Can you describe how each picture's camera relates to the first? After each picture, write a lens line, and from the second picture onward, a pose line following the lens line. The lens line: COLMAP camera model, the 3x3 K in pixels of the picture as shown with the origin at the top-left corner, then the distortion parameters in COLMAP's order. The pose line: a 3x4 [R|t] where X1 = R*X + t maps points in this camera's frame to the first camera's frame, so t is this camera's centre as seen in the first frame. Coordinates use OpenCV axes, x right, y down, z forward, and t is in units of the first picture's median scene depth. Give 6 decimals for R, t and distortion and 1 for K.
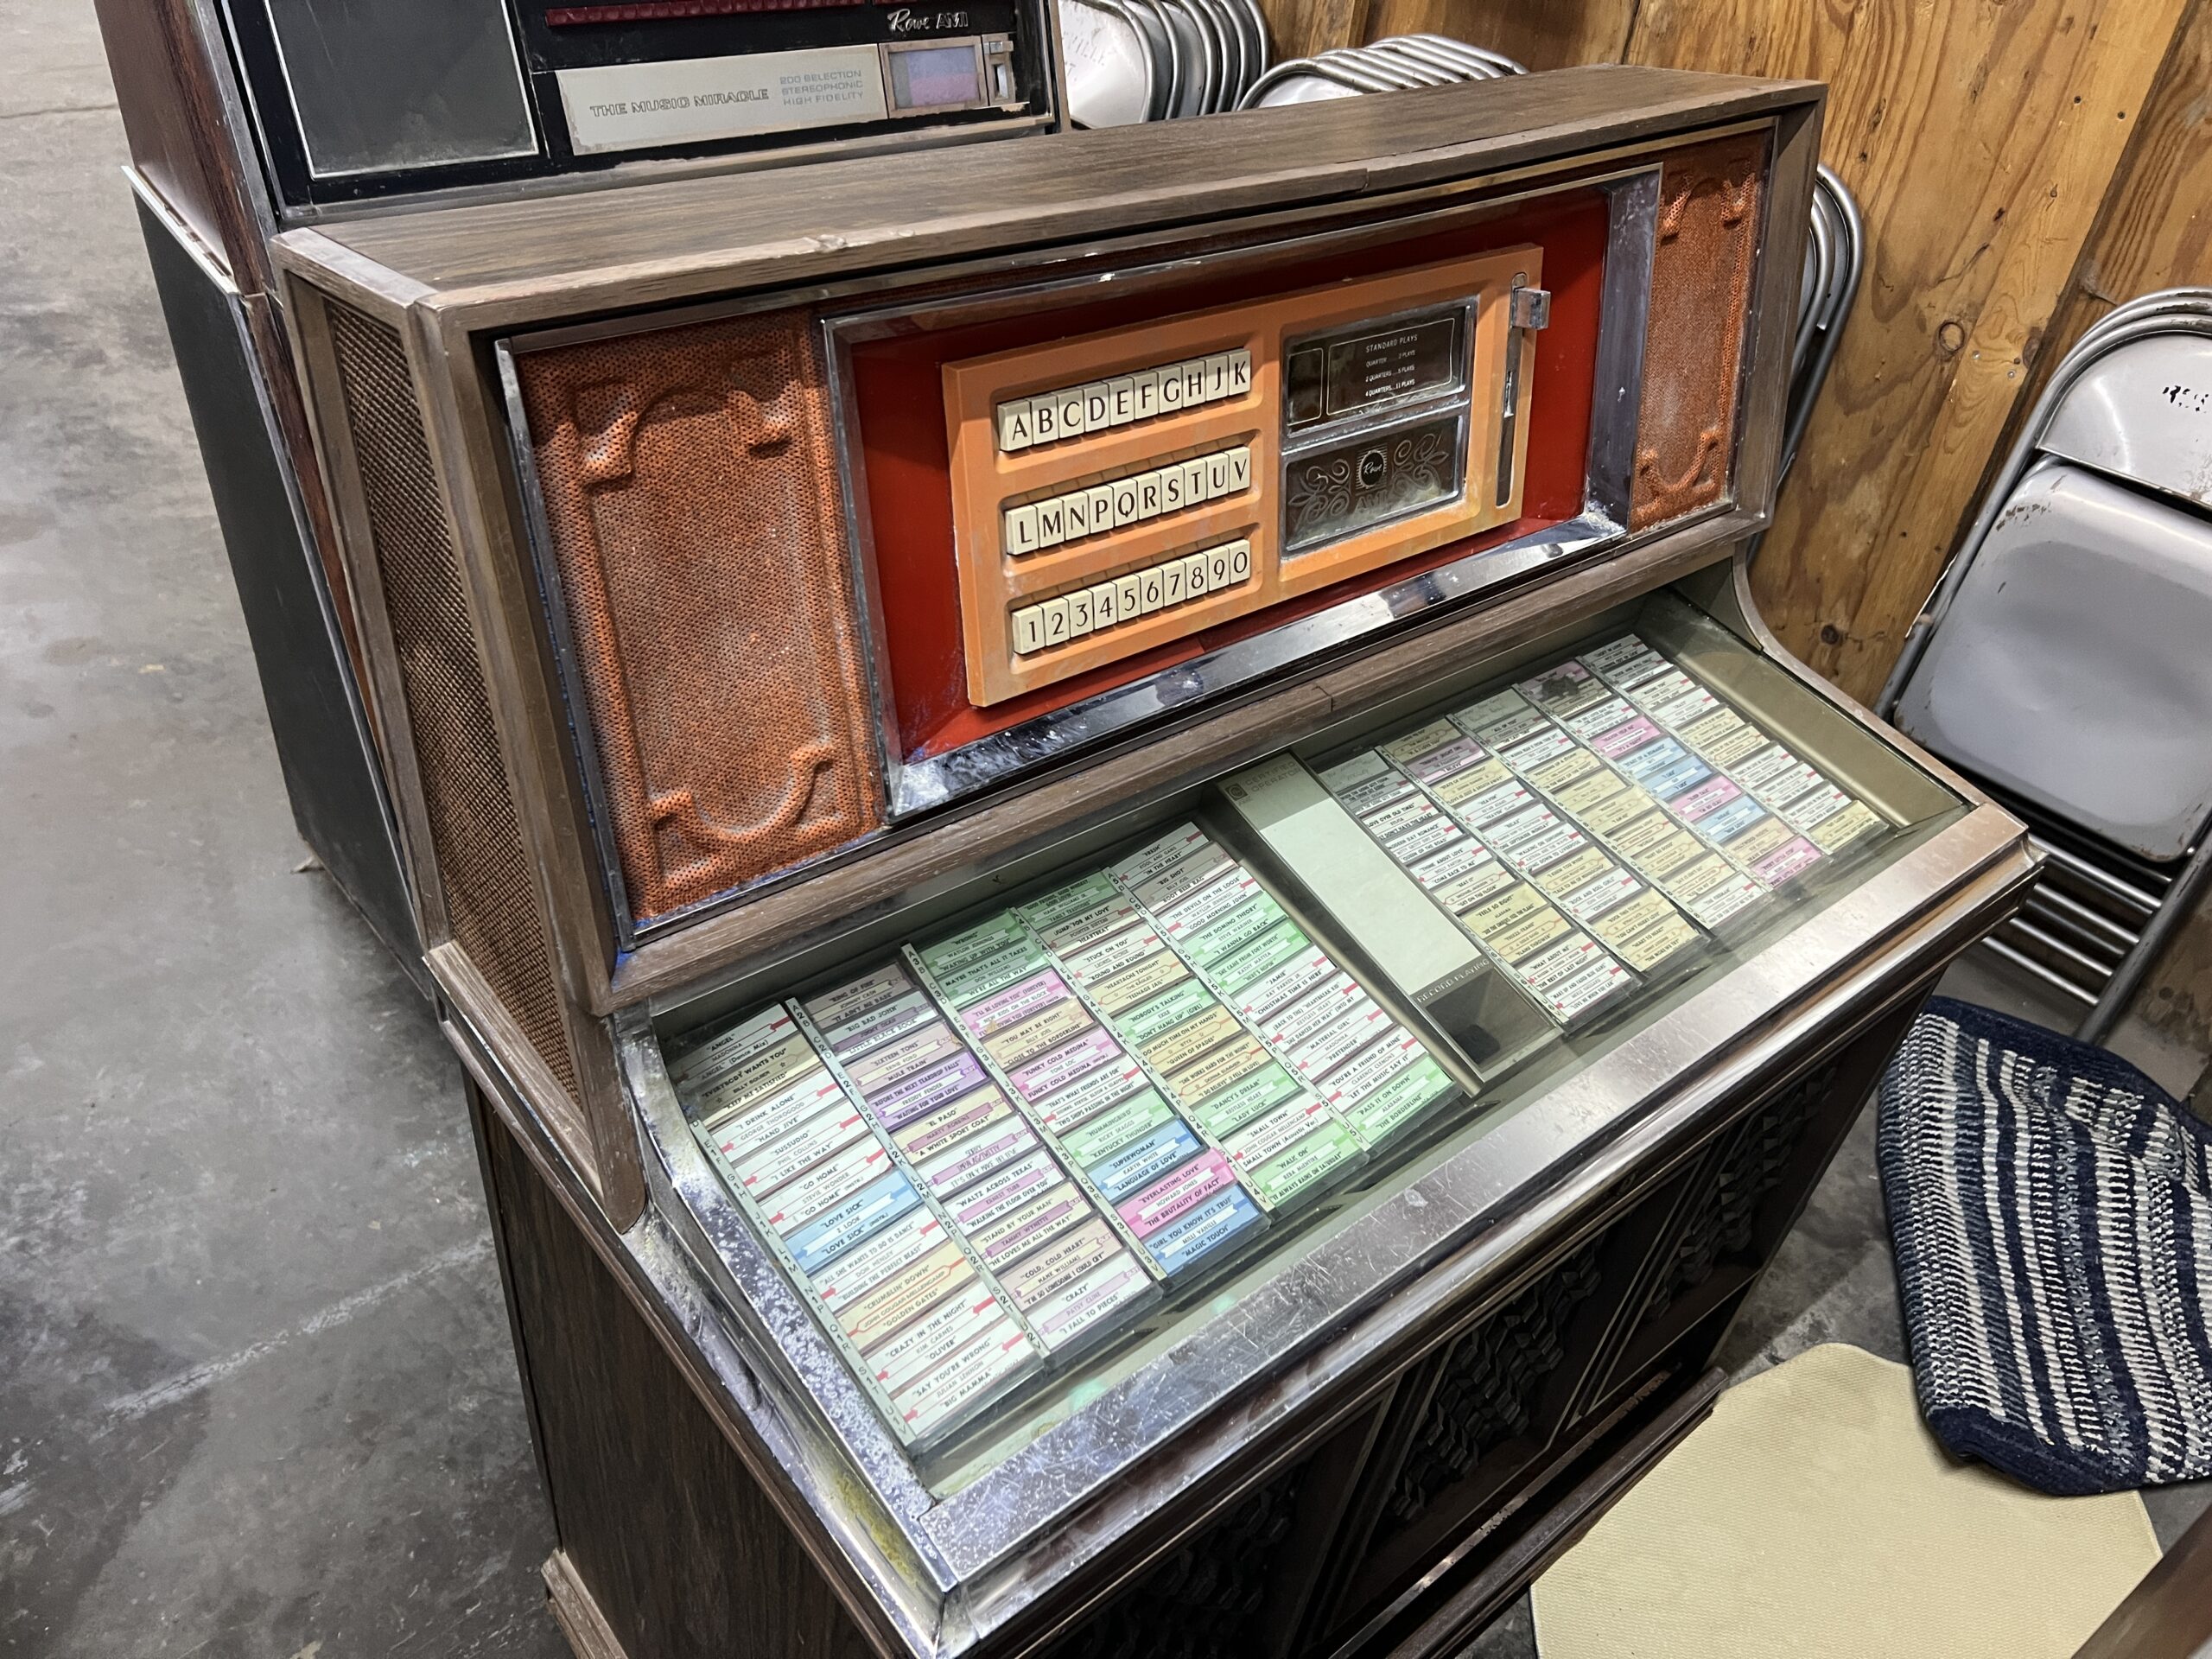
lens RADIAL K [[1677.9, 0, 1103.8], [0, 1677.9, 810.3], [0, 0, 1]] dist [0.053537, -0.060766]
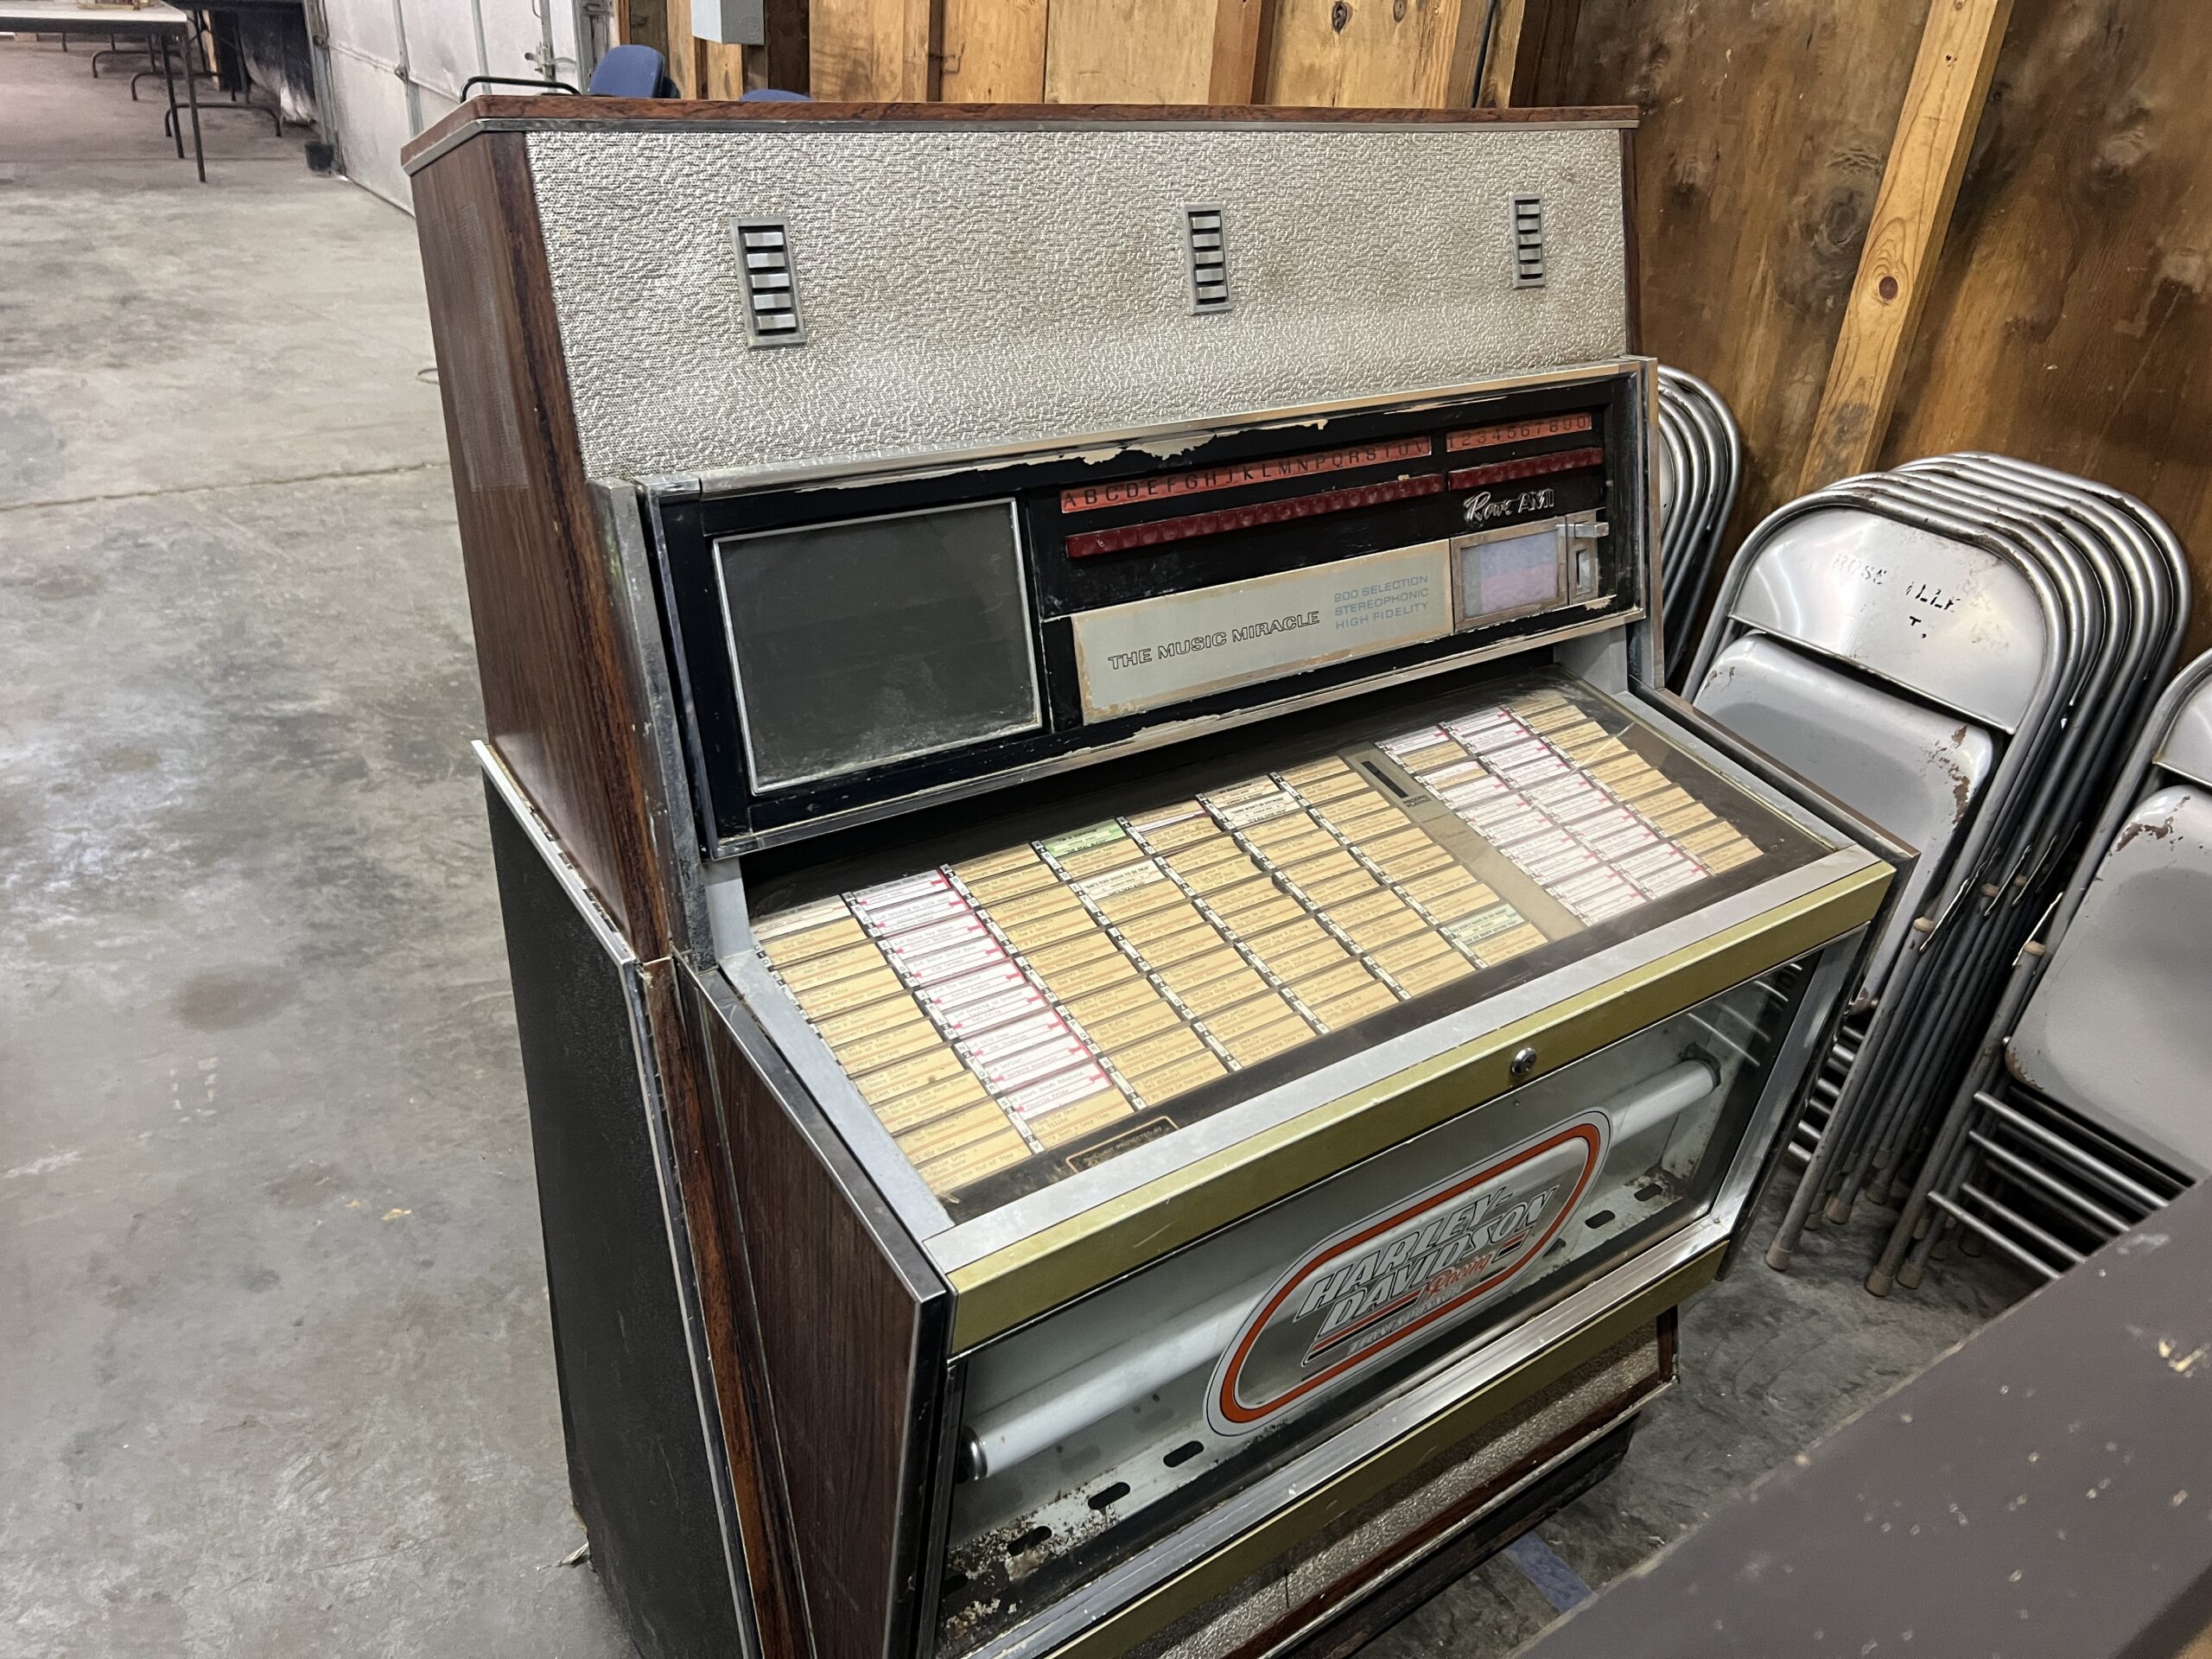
lens RADIAL K [[1677.9, 0, 1094.4], [0, 1677.9, 828.7], [0, 0, 1]] dist [0.053537, -0.060766]
pose [[0.995377, 0.023262, -0.093189, -0.204197], [-0.036639, 0.988824, -0.144514, -0.204035], [0.088786, 0.147260, 0.985105, 0.265955]]
